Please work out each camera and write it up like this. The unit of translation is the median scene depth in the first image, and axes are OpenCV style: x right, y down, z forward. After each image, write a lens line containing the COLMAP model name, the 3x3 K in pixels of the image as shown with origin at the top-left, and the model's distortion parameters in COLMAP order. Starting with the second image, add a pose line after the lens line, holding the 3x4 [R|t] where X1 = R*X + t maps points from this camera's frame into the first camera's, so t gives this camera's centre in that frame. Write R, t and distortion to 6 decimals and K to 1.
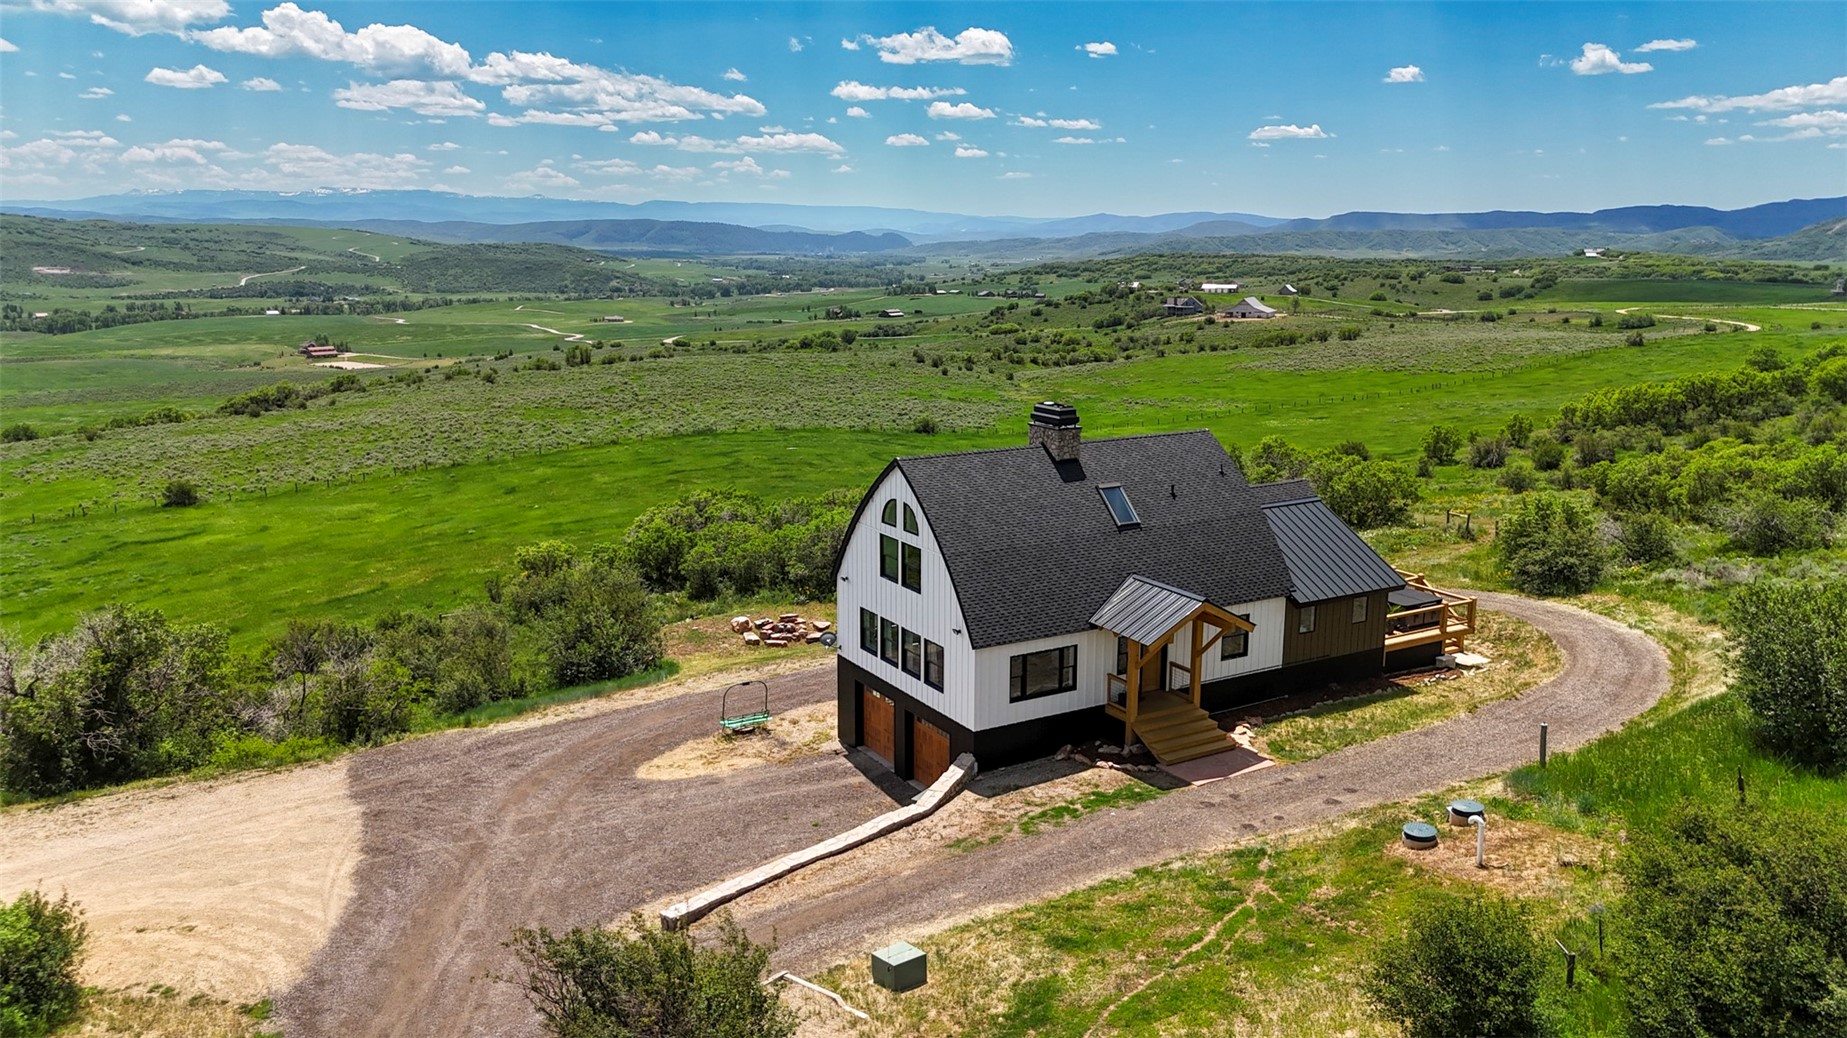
lens RADIAL K [[1351.2, 0, 923.5], [0, 1351.2, 519.0], [0, 0, 1]] dist [0.098267, -0.115020]
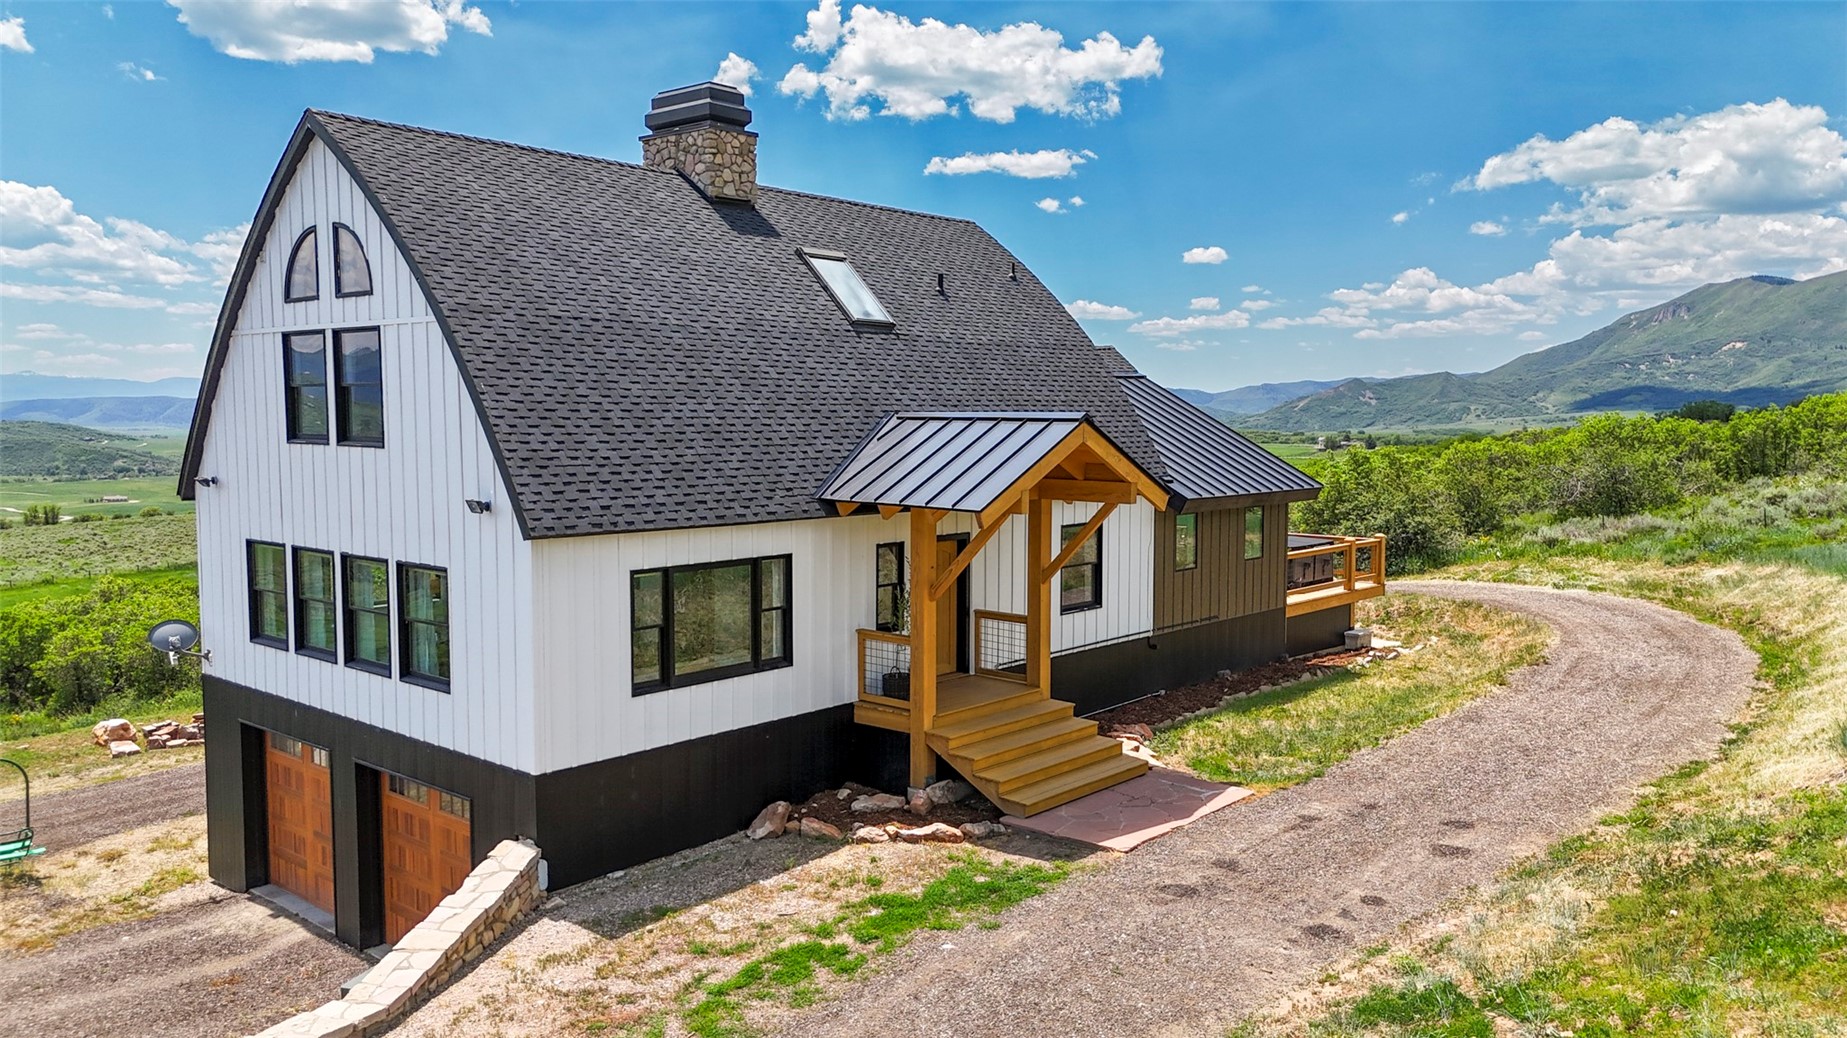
lens RADIAL K [[1351.2, 0, 923.5], [0, 1351.2, 519.0], [0, 0, 1]] dist [0.098267, -0.115020]
pose [[0.953478, -0.027549, 0.300202, 0.027515], [0.065526, 0.990947, -0.117178, 0.134064], [-0.294256, 0.131398, 0.946651, 0.591101]]
